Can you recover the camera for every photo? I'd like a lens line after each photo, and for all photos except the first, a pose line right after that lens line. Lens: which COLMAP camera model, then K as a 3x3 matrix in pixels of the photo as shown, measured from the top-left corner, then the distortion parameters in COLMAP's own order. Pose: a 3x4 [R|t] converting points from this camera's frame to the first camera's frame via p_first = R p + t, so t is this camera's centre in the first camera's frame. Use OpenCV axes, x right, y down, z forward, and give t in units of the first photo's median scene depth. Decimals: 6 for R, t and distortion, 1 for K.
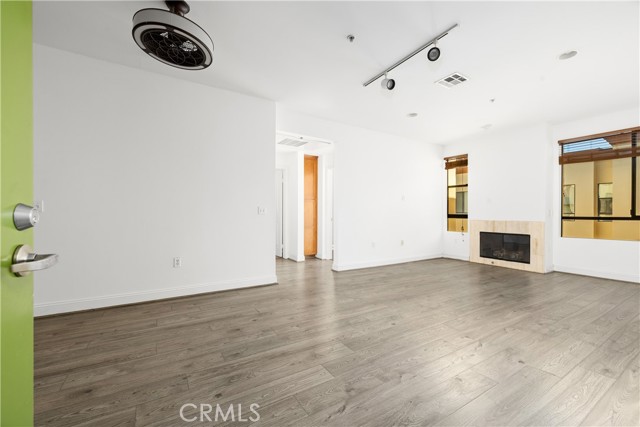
lens RADIAL K [[274.8, 0, 320.1], [0, 274.8, 212.9], [0, 0, 1]] dist [-0.002600, -0.000252]
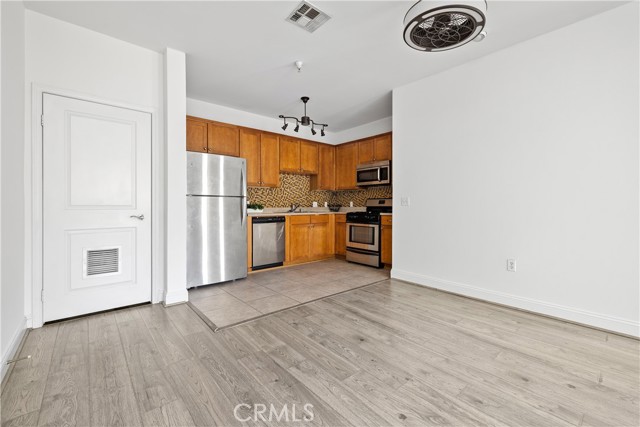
lens RADIAL K [[274.8, 0, 325.2], [0, 274.8, 205.6], [0, 0, 1]] dist [-0.002600, -0.000252]
pose [[0.142426, 0.000169, -0.989805, 0.270929], [-0.000709, 1.000000, 0.000069, -0.002249], [0.989805, 0.000692, 0.142426, 0.376725]]
